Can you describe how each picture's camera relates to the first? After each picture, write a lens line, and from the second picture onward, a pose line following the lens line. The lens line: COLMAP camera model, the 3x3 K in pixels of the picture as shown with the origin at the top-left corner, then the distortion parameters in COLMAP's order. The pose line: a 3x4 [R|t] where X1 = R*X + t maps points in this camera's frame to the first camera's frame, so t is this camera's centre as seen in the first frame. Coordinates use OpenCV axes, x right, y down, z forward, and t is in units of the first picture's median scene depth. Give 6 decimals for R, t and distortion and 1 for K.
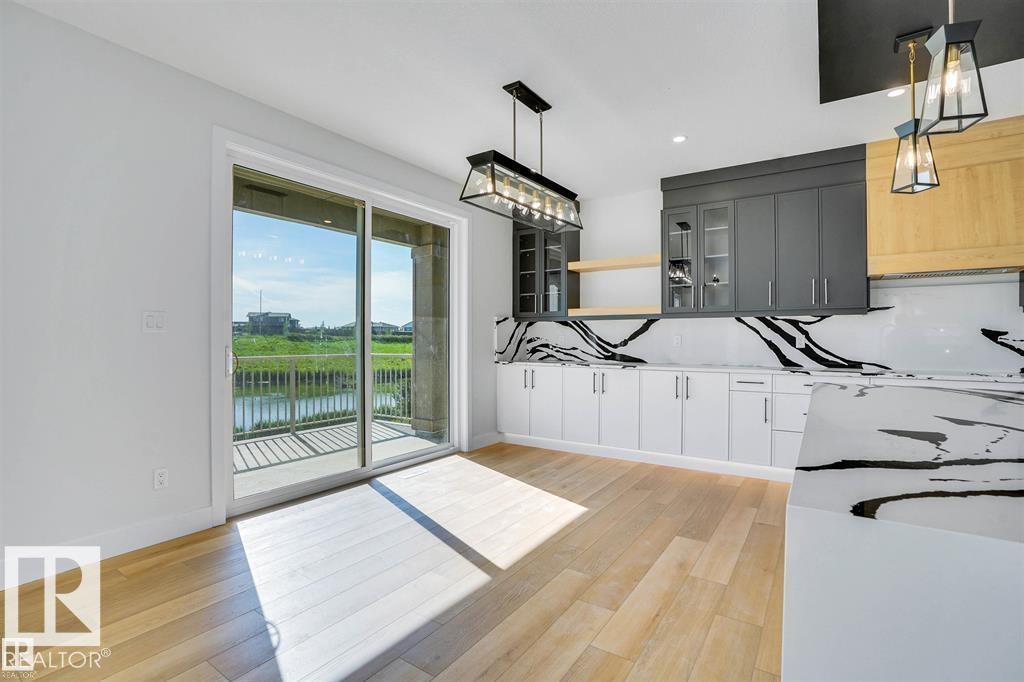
lens RADIAL K [[463.0, 0, 506.7], [0, 463.0, 340.0], [0, 0, 1]] dist [0.001395, 0.000541]
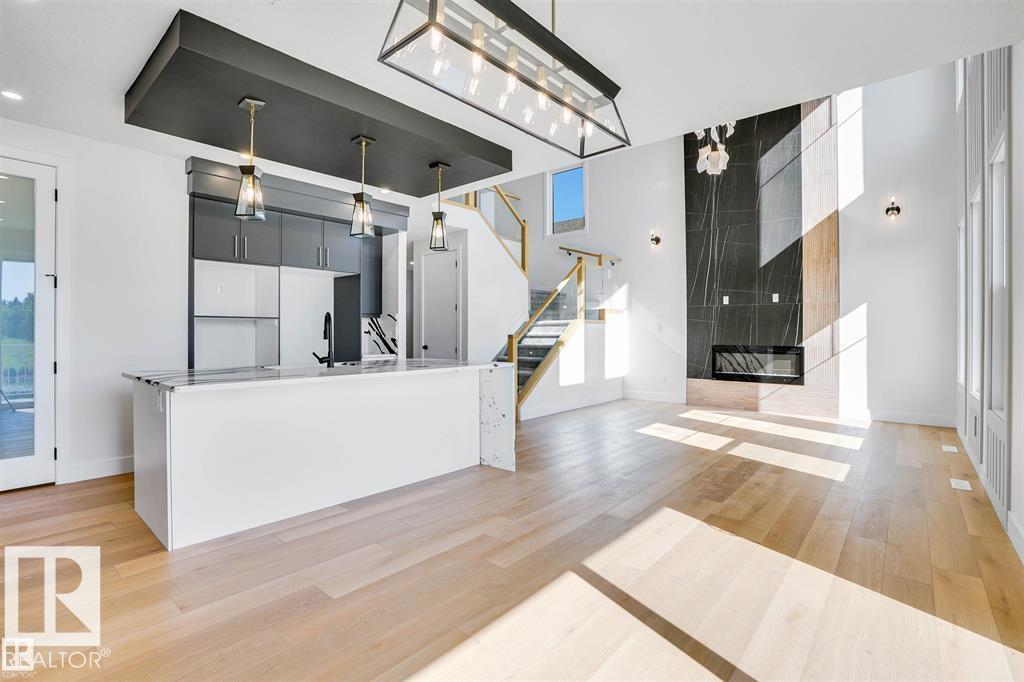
lens RADIAL K [[463.0, 0, 506.7], [0, 463.0, 340.0], [0, 0, 1]] dist [0.001395, 0.000541]
pose [[-0.992298, -0.003997, 0.123810, 0.003245], [-0.001881, 0.999850, 0.017203, -0.005379], [-0.123861, 0.016838, -0.992157, 2.055753]]
